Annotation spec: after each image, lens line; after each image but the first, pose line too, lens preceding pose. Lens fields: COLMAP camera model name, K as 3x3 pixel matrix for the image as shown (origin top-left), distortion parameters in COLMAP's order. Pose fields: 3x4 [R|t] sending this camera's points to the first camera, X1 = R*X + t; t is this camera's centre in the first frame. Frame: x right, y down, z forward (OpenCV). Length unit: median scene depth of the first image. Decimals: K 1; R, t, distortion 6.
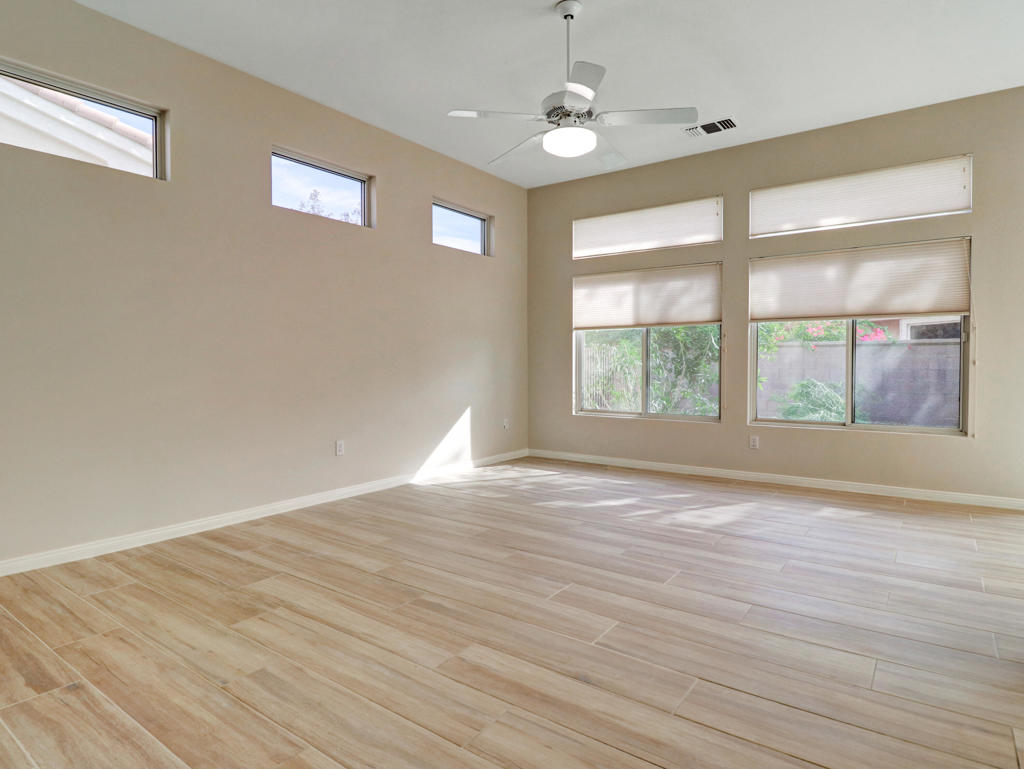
lens RADIAL K [[558.8, 0, 504.2], [0, 558.8, 367.4], [0, 0, 1]] dist [-0.001550, -0.000302]
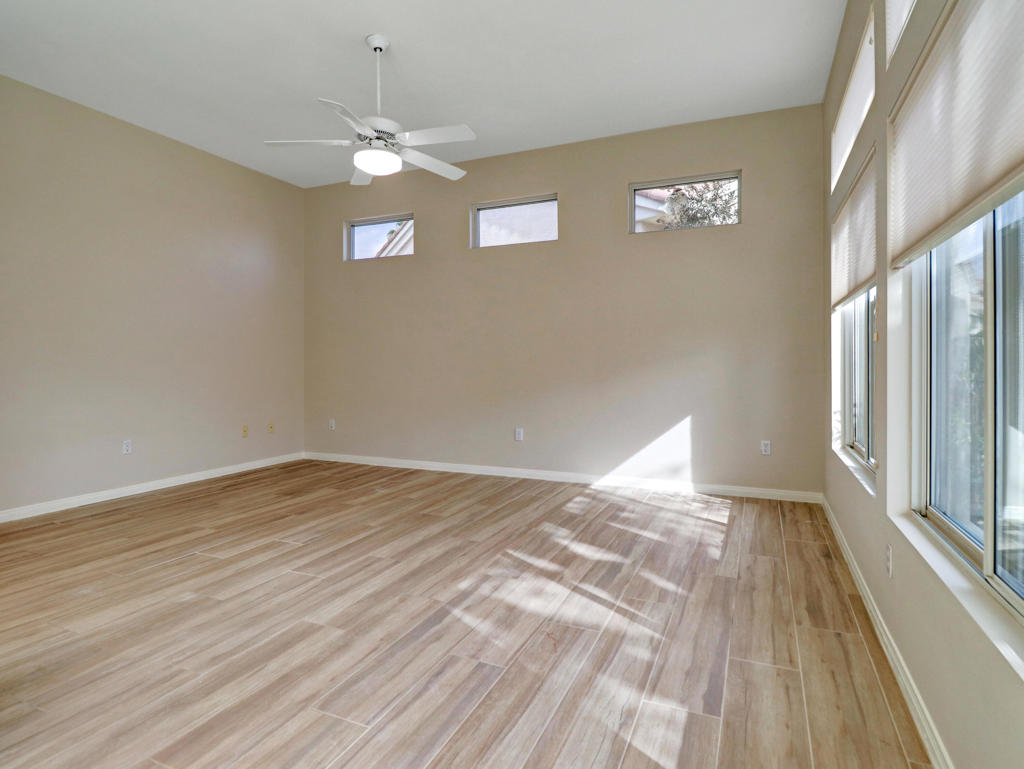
lens RADIAL K [[558.8, 0, 504.2], [0, 558.8, 367.4], [0, 0, 1]] dist [-0.001550, -0.000302]
pose [[0.228747, 0.007920, -0.973454, 1.066974], [-0.001946, 0.999969, 0.007679, -0.011913], [0.973484, 0.000138, 0.228755, 0.860886]]
